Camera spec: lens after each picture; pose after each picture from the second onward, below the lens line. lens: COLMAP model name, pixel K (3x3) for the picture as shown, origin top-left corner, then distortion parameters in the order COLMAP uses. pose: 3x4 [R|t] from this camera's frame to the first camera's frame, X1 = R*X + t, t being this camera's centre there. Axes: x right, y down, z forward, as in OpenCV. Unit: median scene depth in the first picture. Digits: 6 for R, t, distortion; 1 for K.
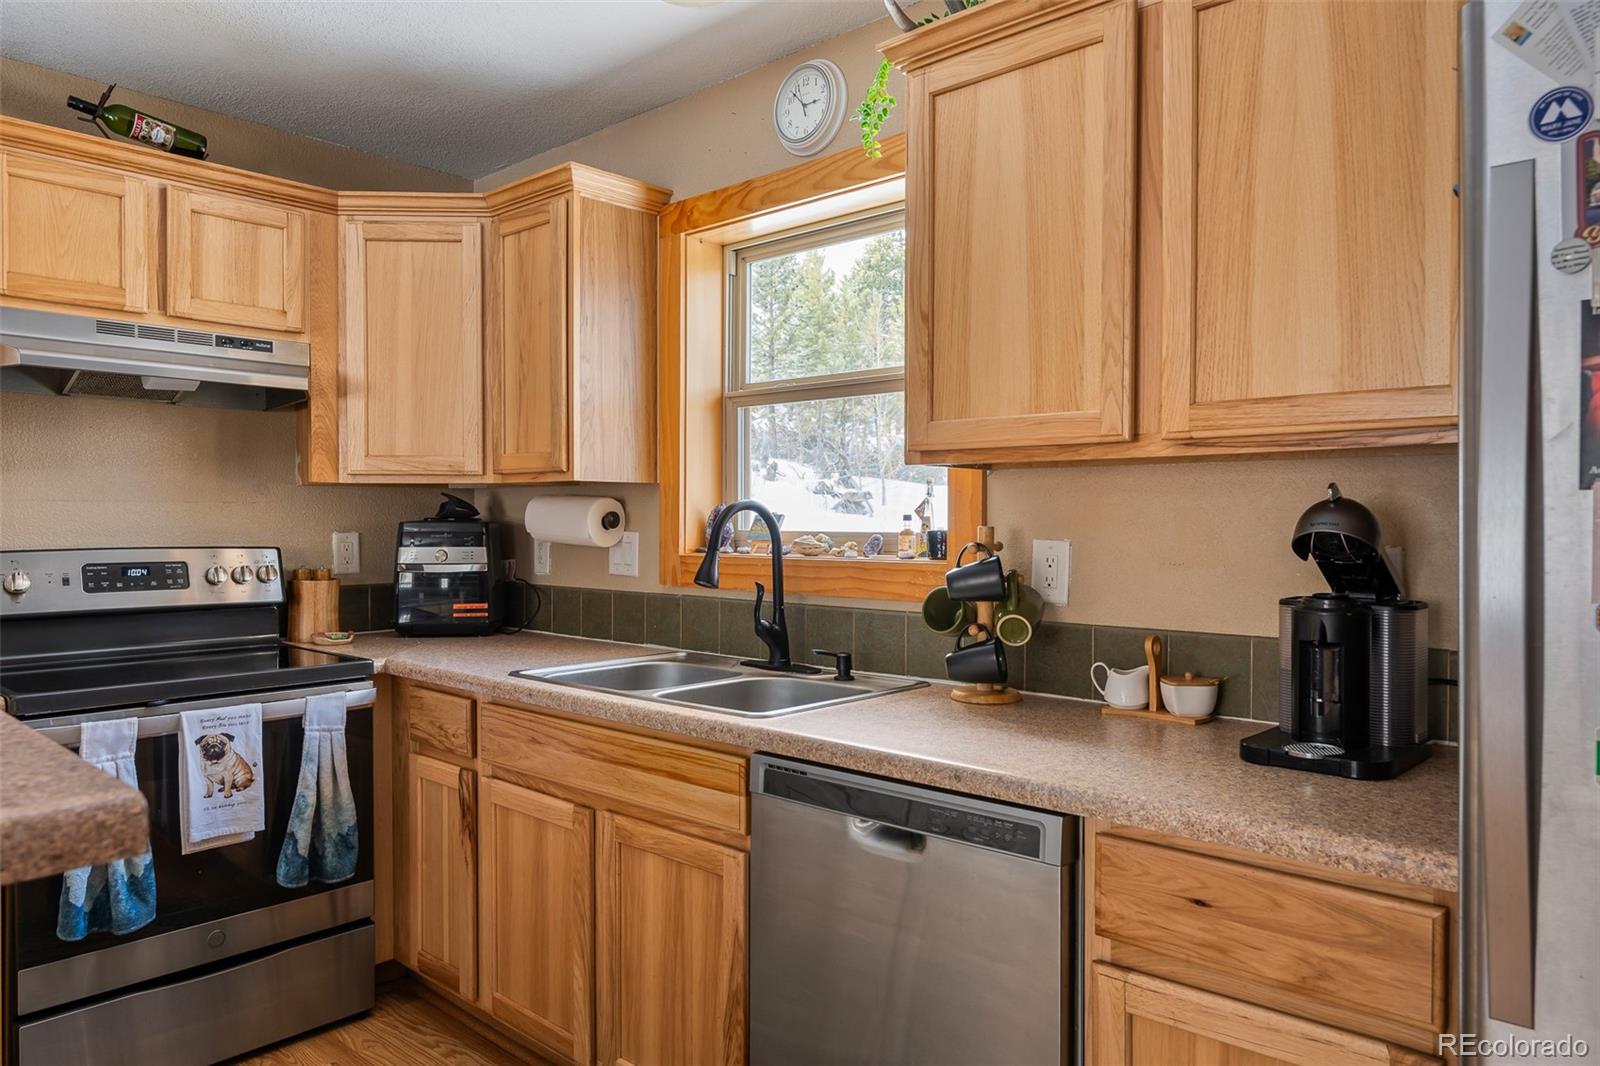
lens RADIAL K [[1060.8, 0, 800.7], [0, 1060.8, 534.7], [0, 0, 1]] dist [-0.002577, -0.000188]
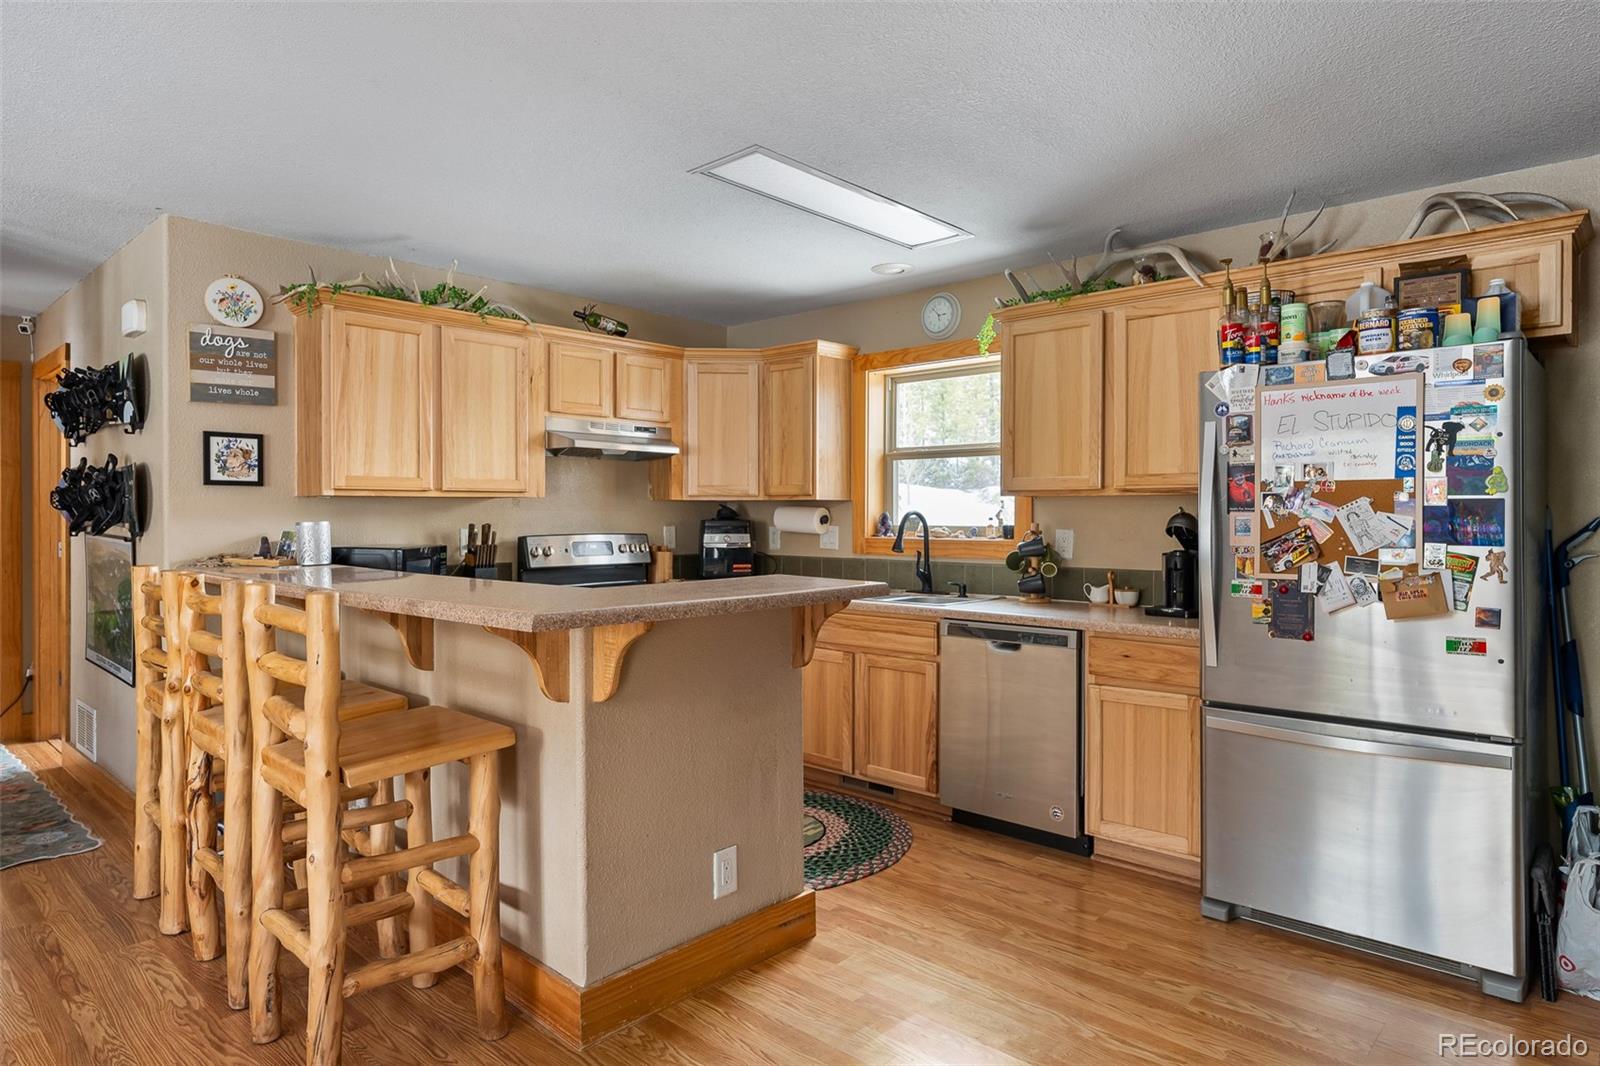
lens RADIAL K [[930.9, 0, 799.9], [0, 930.9, 520.5], [0, 0, 1]] dist [-0.003569, 0.002685]
pose [[0.999975, 0.000309, -0.007073, -0.252191], [-0.000363, 0.999971, -0.007610, 0.000742], [0.007070, 0.007612, 0.999946, -0.787199]]
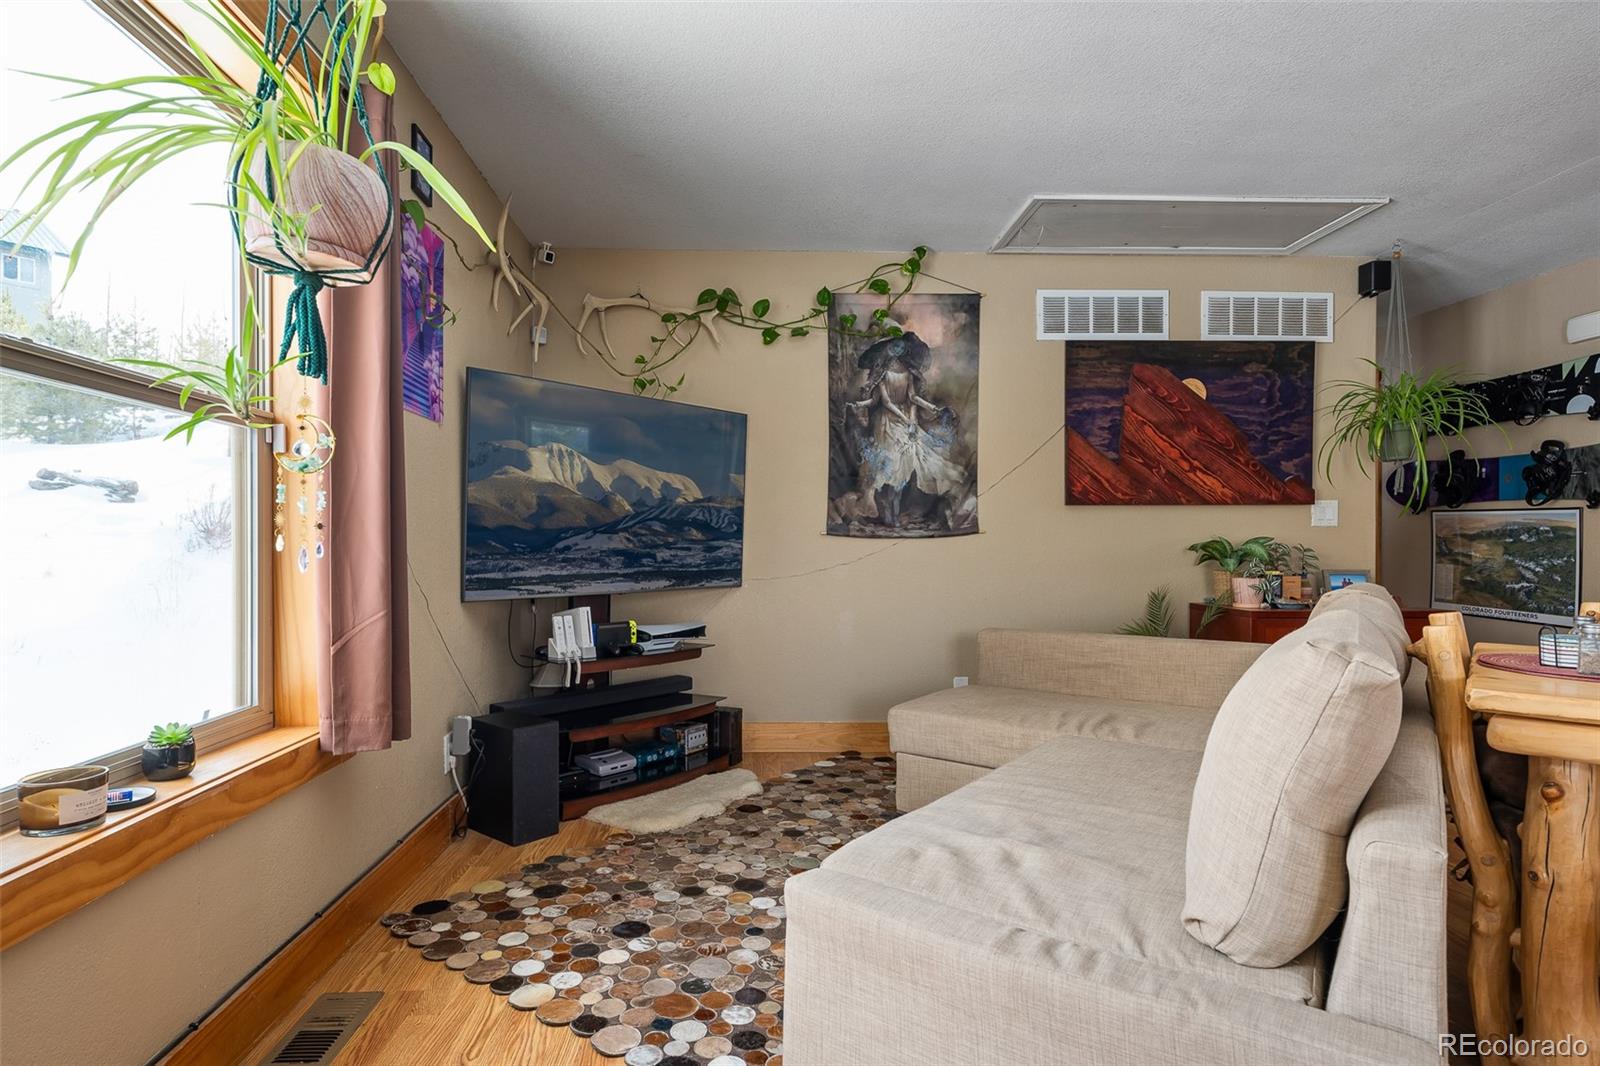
lens RADIAL K [[847.7, 0, 765.5], [0, 847.7, 543.6], [0, 0, 1]] dist [0.003927, -0.004112]
pose [[0.697816, 0.000391, -0.716277, -1.263065], [-0.009070, 0.999924, -0.008290, 0.117690], [0.716219, 0.012282, 0.697767, -1.605043]]
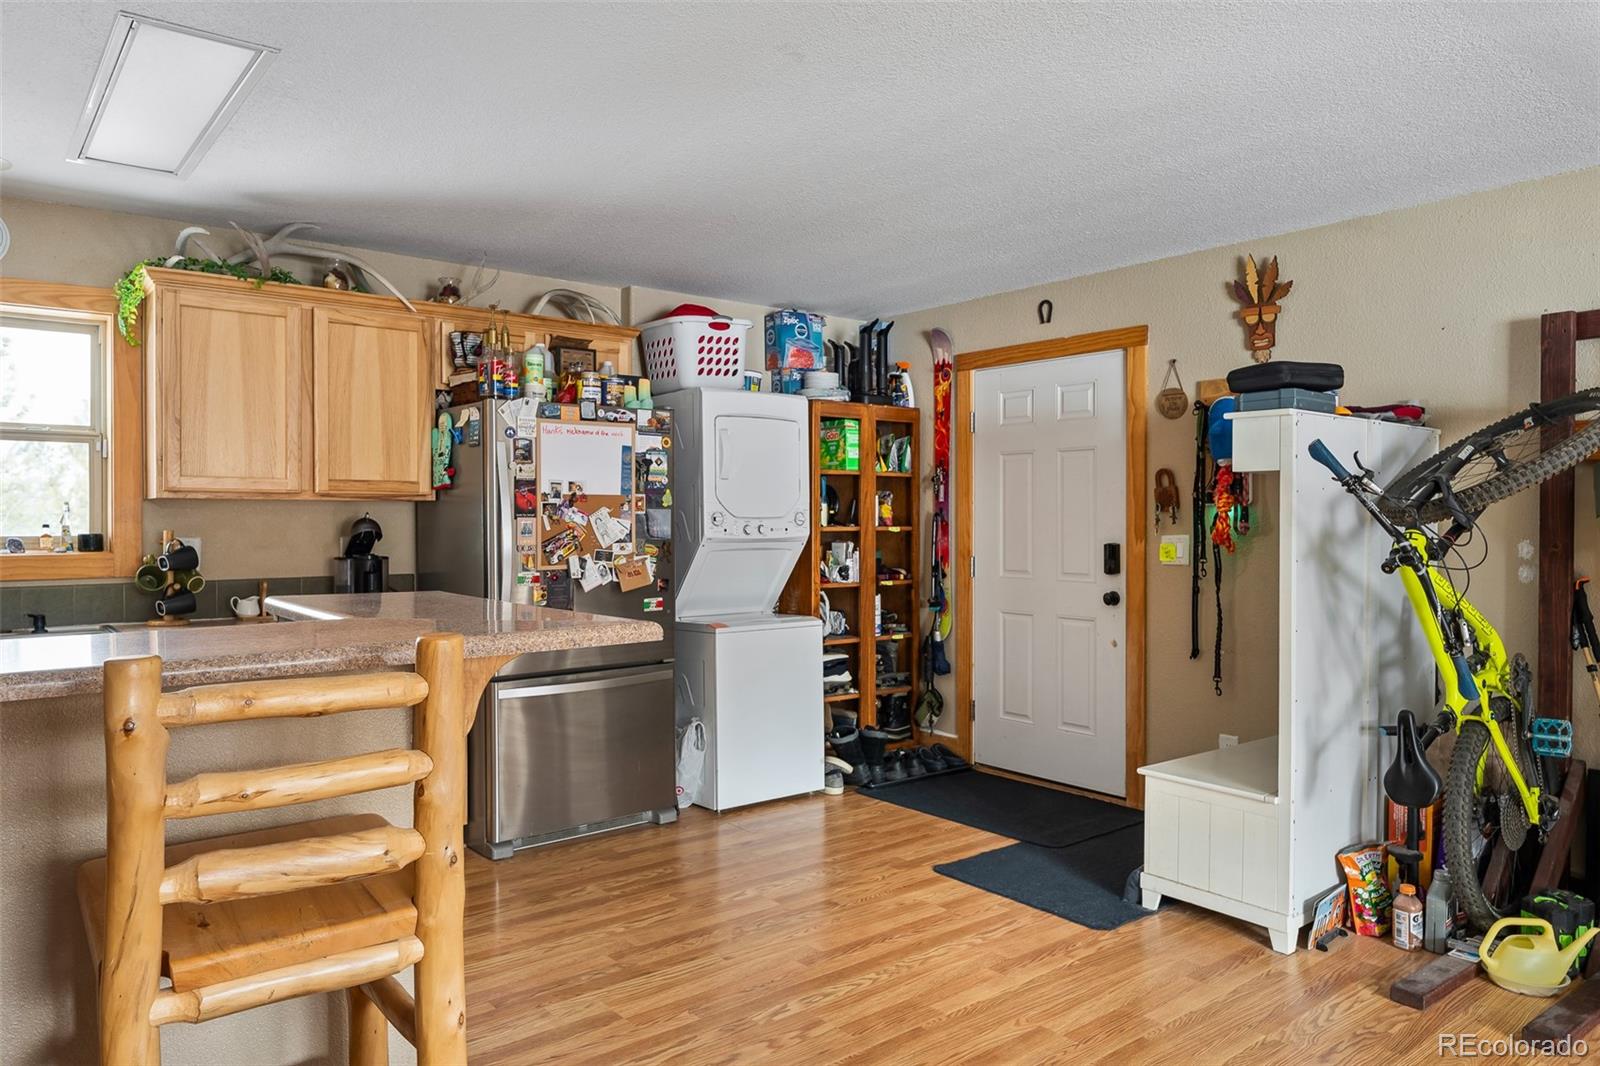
lens RADIAL K [[1060.8, 0, 804.9], [0, 1060.8, 526.9], [0, 0, 1]] dist [-0.002577, -0.000188]
pose [[0.147986, -0.009982, 0.988939, -1.238793], [0.013569, 0.999875, 0.008062, -0.011570], [-0.988896, 0.012226, 0.148103, -0.300434]]
